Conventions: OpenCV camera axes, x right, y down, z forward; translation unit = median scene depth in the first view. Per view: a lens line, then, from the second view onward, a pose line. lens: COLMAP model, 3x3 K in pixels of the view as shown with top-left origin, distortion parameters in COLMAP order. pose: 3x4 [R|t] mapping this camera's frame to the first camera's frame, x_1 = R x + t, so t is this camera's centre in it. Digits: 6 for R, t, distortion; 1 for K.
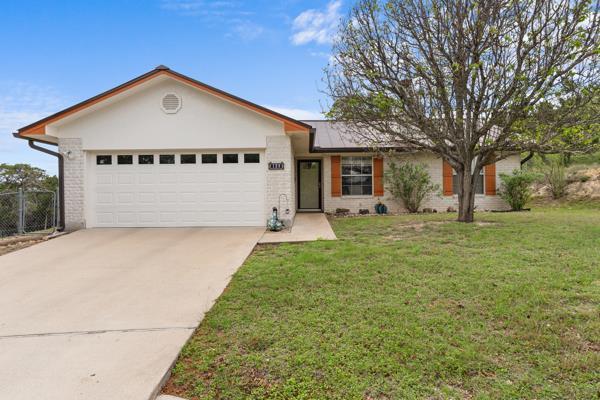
lens RADIAL K [[297.7, 0, 300.0], [0, 297.7, 200.0], [0, 0, 1]] dist [0.001654, 0.000236]
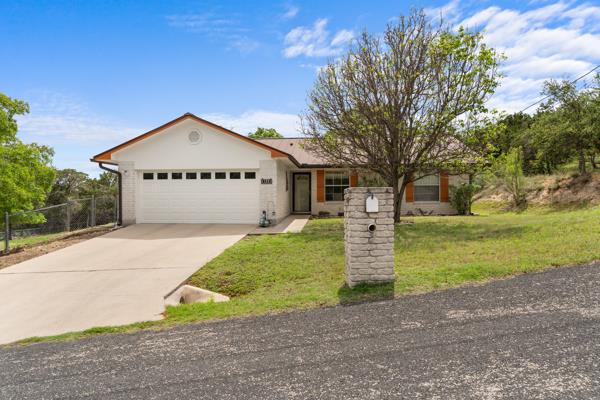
lens RADIAL K [[277.1, 0, 300.0], [0, 277.1, 200.0], [0, 0, 1]] dist [0.000559, 0.000336]
pose [[0.998689, 0.008443, -0.050486, 0.143546], [-0.008866, 0.999927, -0.008164, -0.015586], [0.050414, 0.008601, 0.998691, -0.302450]]
